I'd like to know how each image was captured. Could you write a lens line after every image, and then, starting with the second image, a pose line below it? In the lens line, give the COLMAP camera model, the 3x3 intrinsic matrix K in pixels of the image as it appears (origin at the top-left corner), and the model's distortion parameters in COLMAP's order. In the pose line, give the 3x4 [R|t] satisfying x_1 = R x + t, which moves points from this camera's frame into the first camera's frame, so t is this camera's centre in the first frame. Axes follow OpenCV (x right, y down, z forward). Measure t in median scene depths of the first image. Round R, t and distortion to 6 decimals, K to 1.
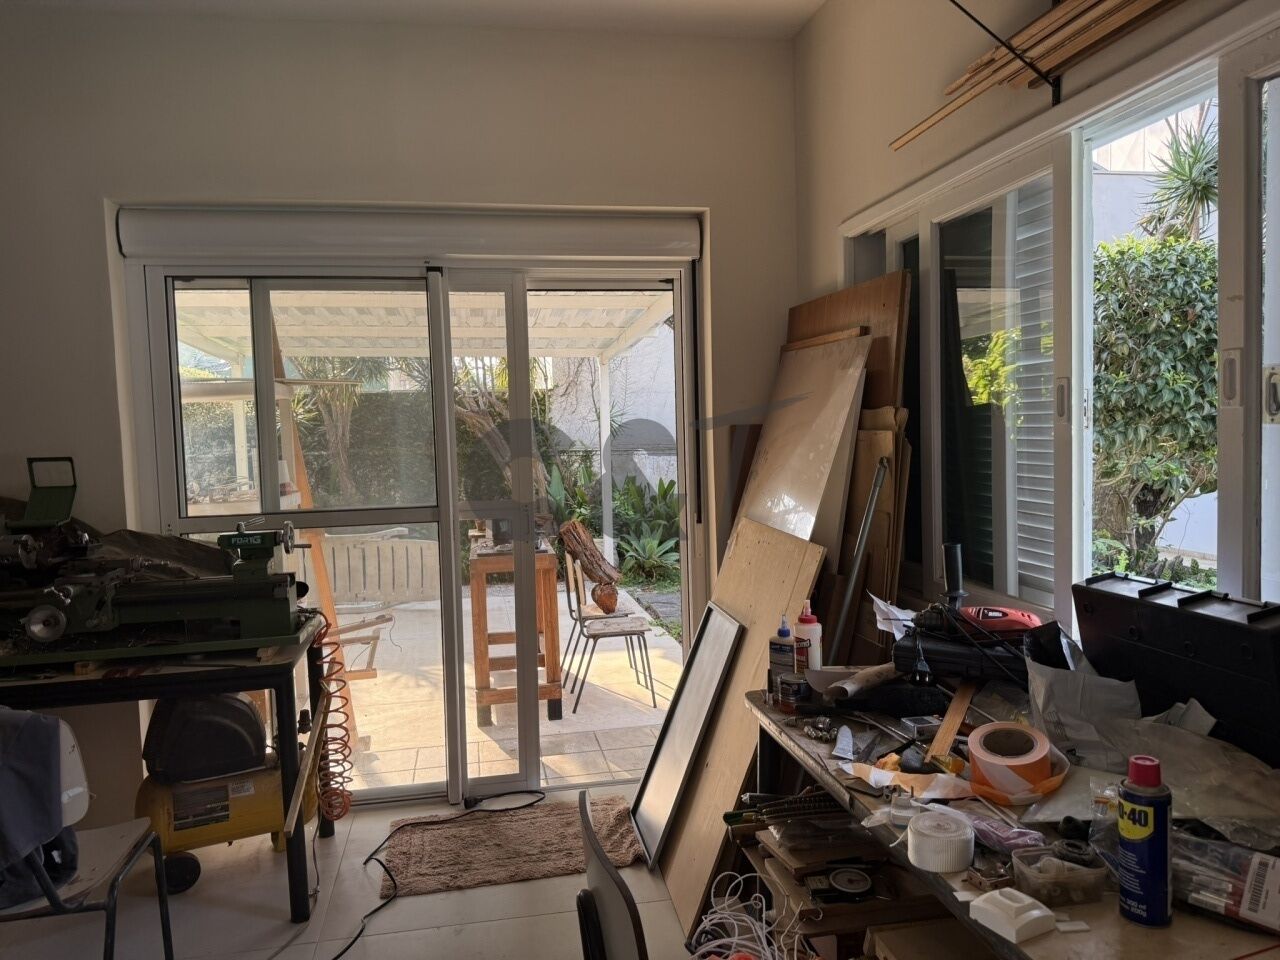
lens RADIAL K [[880.7, 0, 640.0], [0, 880.7, 480.0], [0, 0, 1]] dist [0.004326, -0.001753]
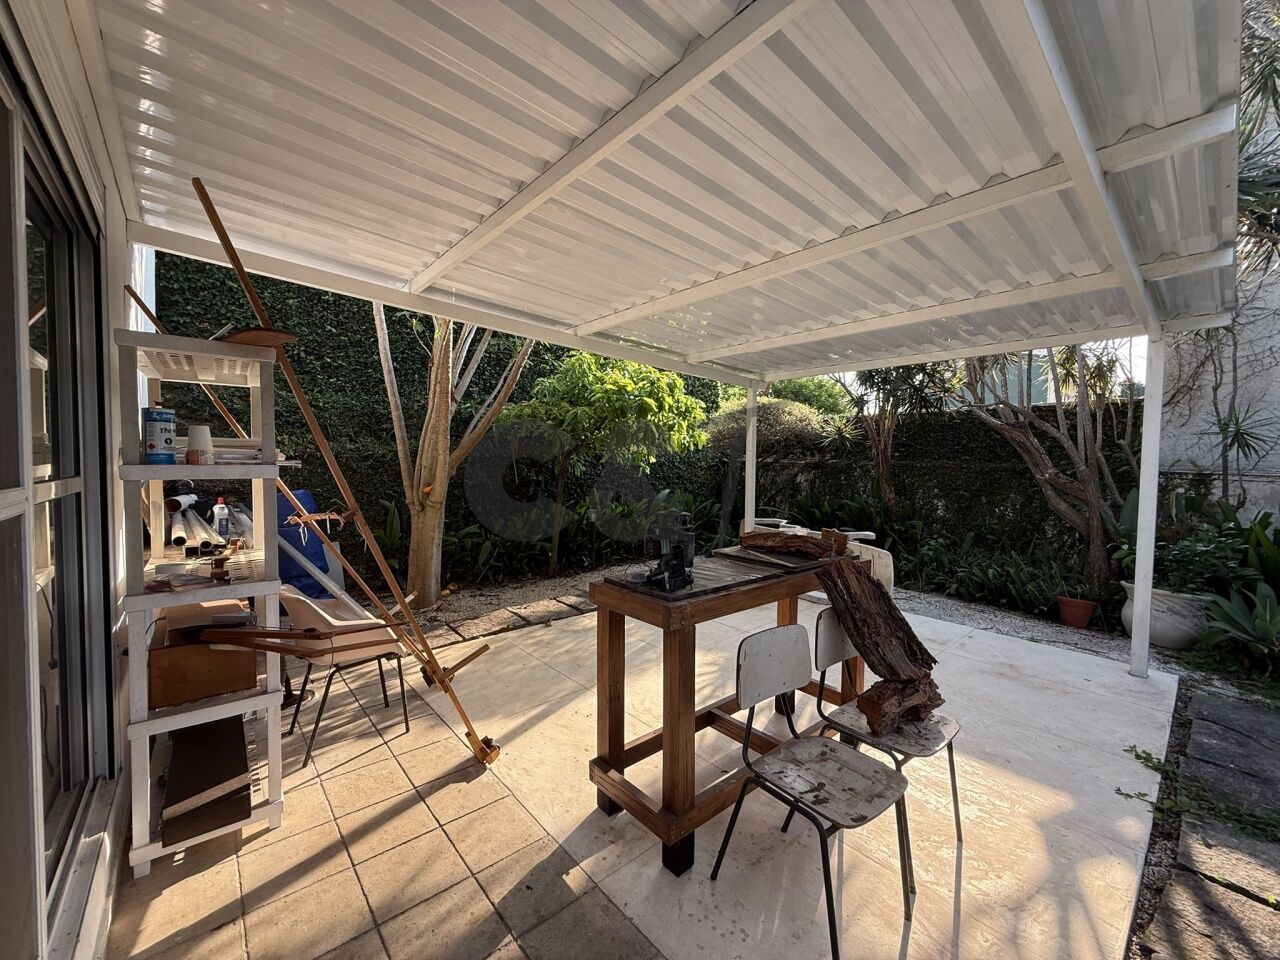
lens RADIAL K [[504.8, 0, 647.9], [0, 504.8, 482.9], [0, 0, 1]] dist [0.001710, -0.000122]
pose [[0.512254, 0.069114, -0.856048, 0.258774], [-0.075962, 0.996496, 0.034998, -0.011854], [0.855468, 0.047099, 0.515710, 1.222748]]
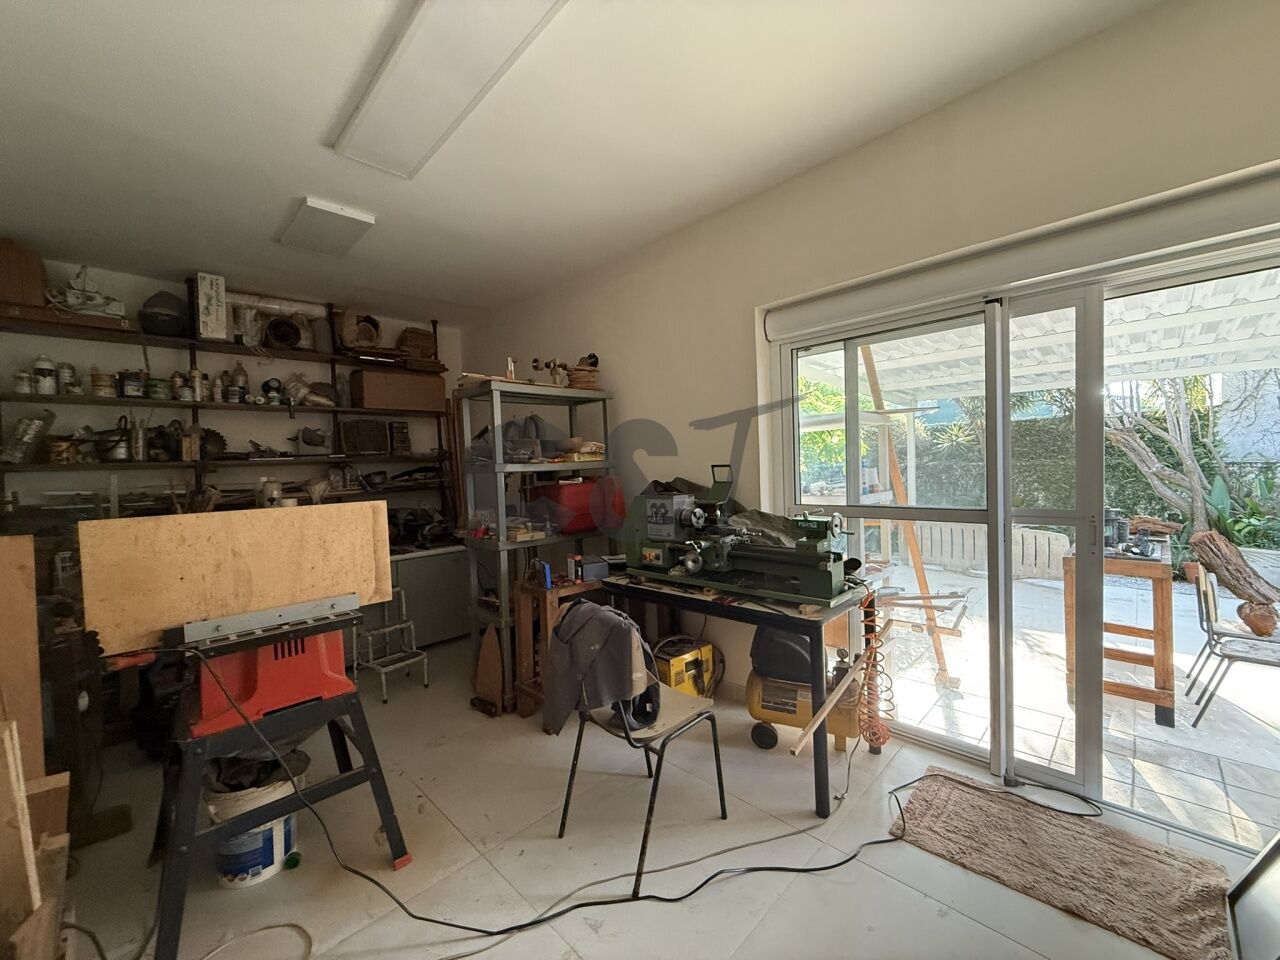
lens RADIAL K [[504.8, 0, 647.9], [0, 504.8, 482.9], [0, 0, 1]] dist [0.001710, -0.000122]
pose [[0.566193, 0.036728, -0.823454, 0.057207], [-0.029791, 0.999266, 0.024085, -0.008261], [0.823734, 0.010895, 0.566872, 0.266074]]
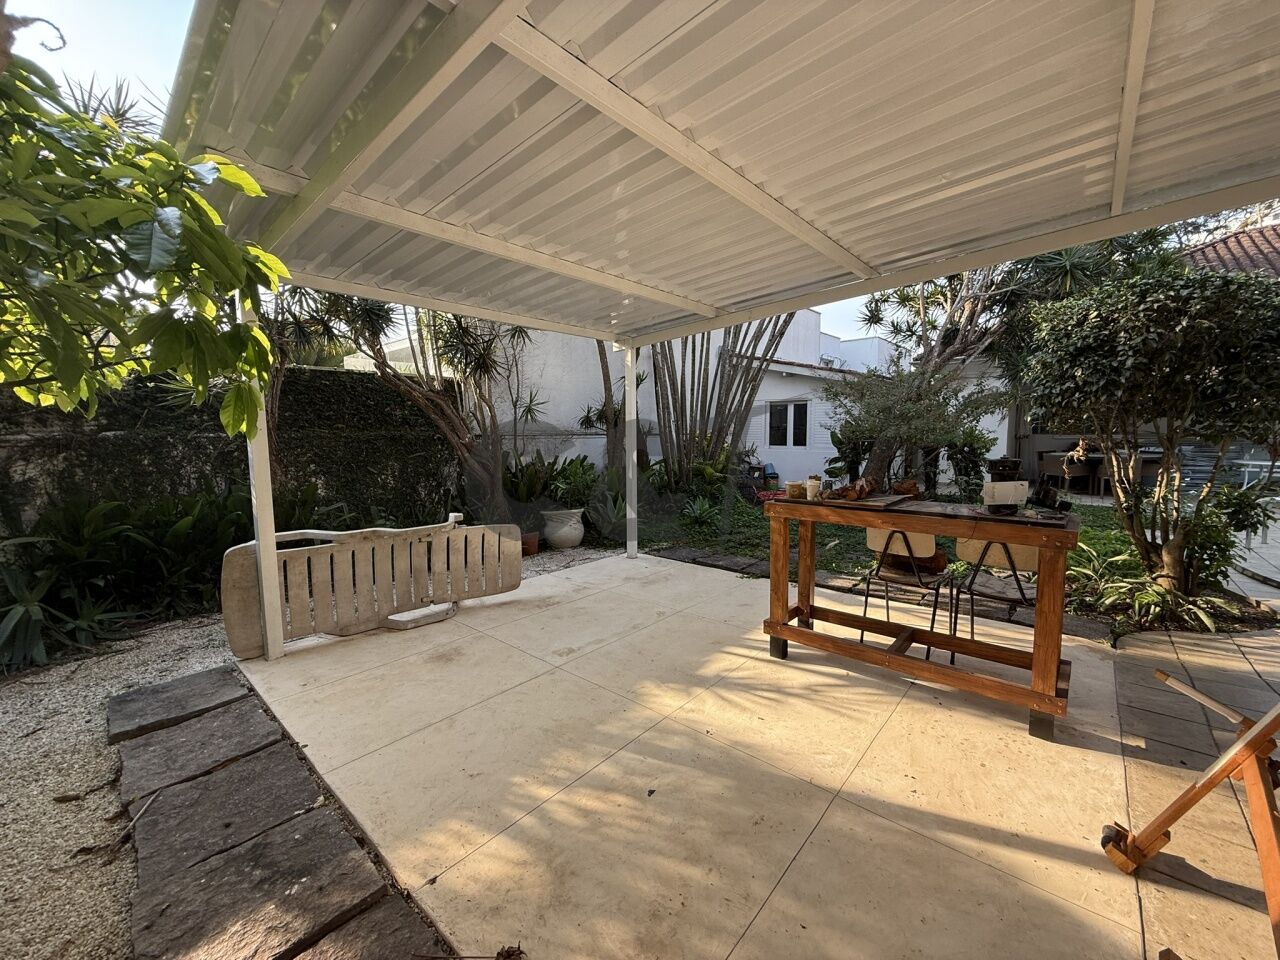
lens RADIAL K [[507.6, 0, 635.5], [0, 507.6, 479.8], [0, 0, 1]] dist [-0.000235, -0.000087]
pose [[0.797773, -0.051407, 0.600762, -1.121508], [0.038339, 0.998668, 0.034543, 0.032050], [-0.601737, -0.004525, 0.798681, 1.314358]]
